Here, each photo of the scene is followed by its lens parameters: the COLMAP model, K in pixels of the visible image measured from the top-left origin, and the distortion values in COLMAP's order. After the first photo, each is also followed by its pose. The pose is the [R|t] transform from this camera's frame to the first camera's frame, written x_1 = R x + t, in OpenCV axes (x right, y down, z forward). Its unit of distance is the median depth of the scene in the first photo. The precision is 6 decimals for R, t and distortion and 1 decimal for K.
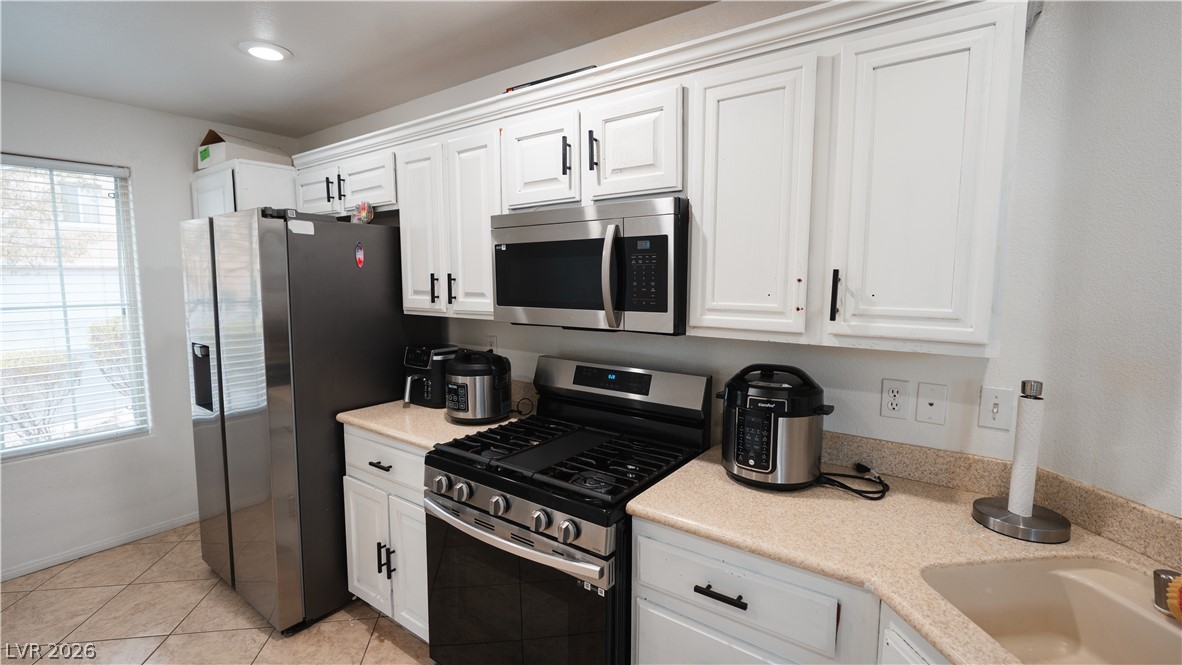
lens RADIAL K [[530.3, 0, 587.8], [0, 530.3, 328.9], [0, 0, 1]] dist [-0.010602, 0.000080]
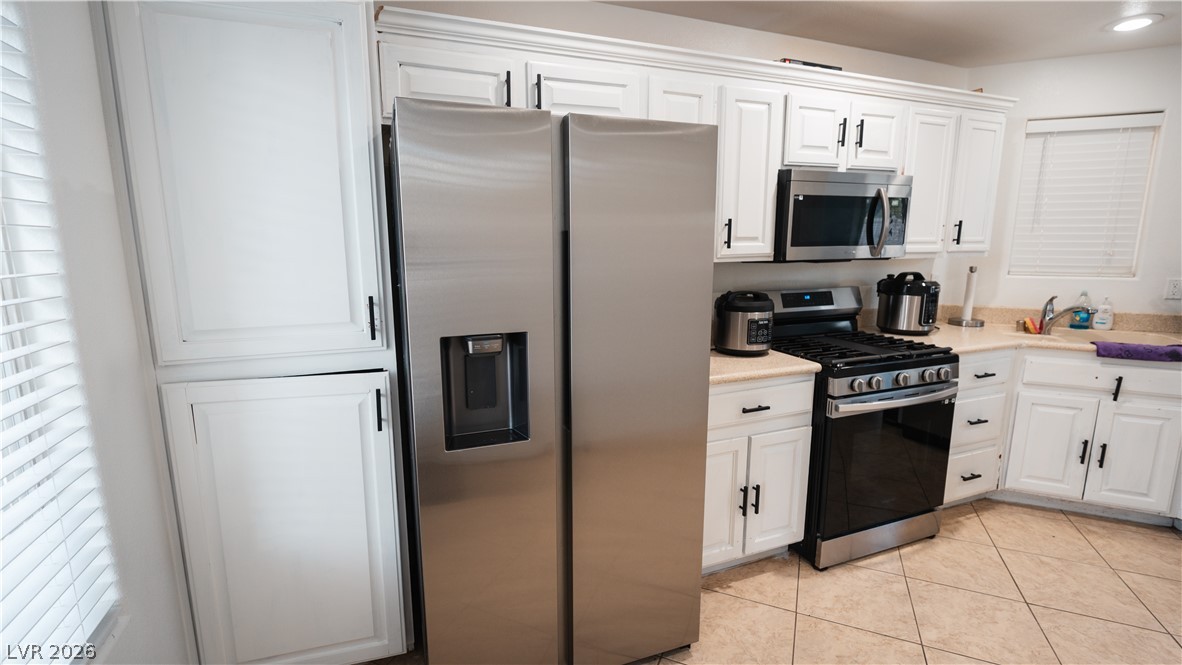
lens RADIAL K [[533.5, 0, 591.0], [0, 533.5, 332.5], [0, 0, 1]] dist [0.003511, 0.000530]
pose [[0.517399, -0.151732, 0.842185, -1.369156], [0.087986, 0.988372, 0.124016, -0.039657], [-0.851209, 0.009935, 0.524733, 0.714363]]
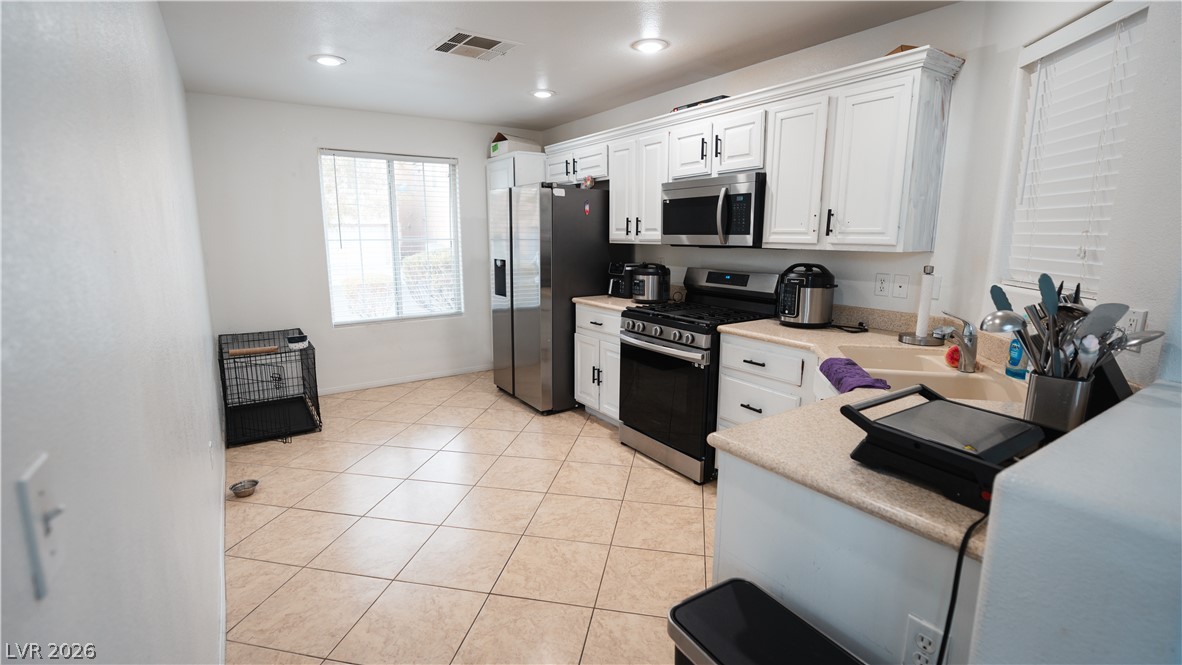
lens RADIAL K [[530.3, 0, 587.8], [0, 530.3, 328.9], [0, 0, 1]] dist [-0.010602, 0.000080]
pose [[0.943193, 0.059143, -0.326939, 0.179527], [-0.032595, 0.995753, 0.086097, 0.118274], [0.330643, -0.070549, 0.941115, -0.731458]]
